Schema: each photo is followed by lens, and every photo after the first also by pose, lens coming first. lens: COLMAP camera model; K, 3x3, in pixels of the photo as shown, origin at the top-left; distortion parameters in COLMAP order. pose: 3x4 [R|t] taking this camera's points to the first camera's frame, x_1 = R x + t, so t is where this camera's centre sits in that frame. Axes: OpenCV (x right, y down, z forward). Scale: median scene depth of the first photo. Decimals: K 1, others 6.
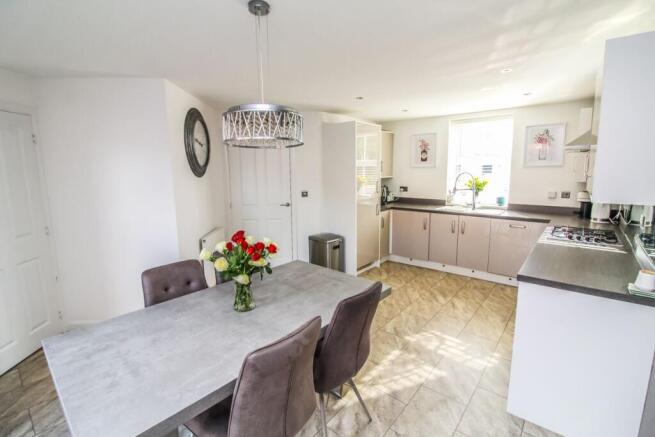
lens RADIAL K [[302.9, 0, 329.3], [0, 302.9, 211.8], [0, 0, 1]] dist [-0.001328, -0.000670]
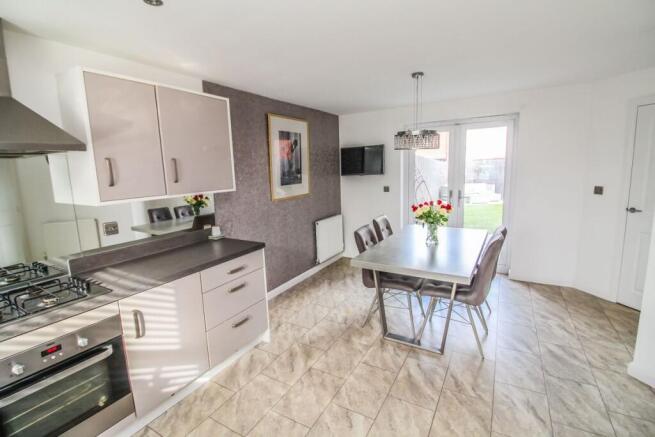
lens RADIAL K [[302.9, 0, 329.3], [0, 302.9, 211.8], [0, 0, 1]] dist [-0.001328, -0.000670]
pose [[-0.984076, 0.061905, -0.166623, 0.473670], [0.012191, 0.958693, 0.284181, -0.299817], [0.177332, 0.277624, -0.944181, 2.045716]]
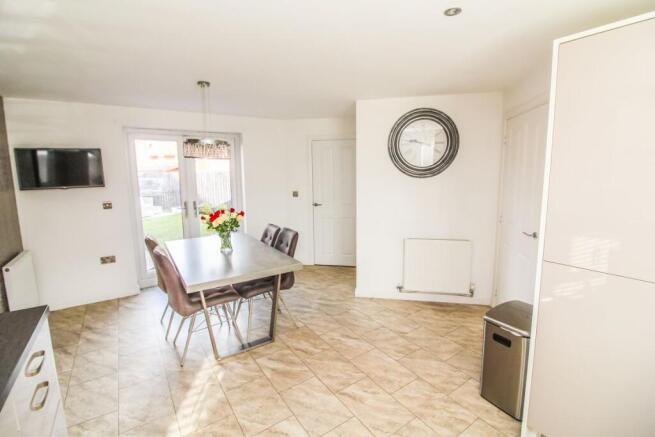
lens RADIAL K [[302.9, 0, 329.3], [0, 302.9, 211.8], [0, 0, 1]] dist [-0.001328, -0.000670]
pose [[-0.271385, 0.133948, -0.953104, 1.007571], [-0.123165, 0.977294, 0.172417, -0.244487], [0.954558, 0.164180, -0.248725, 1.633008]]
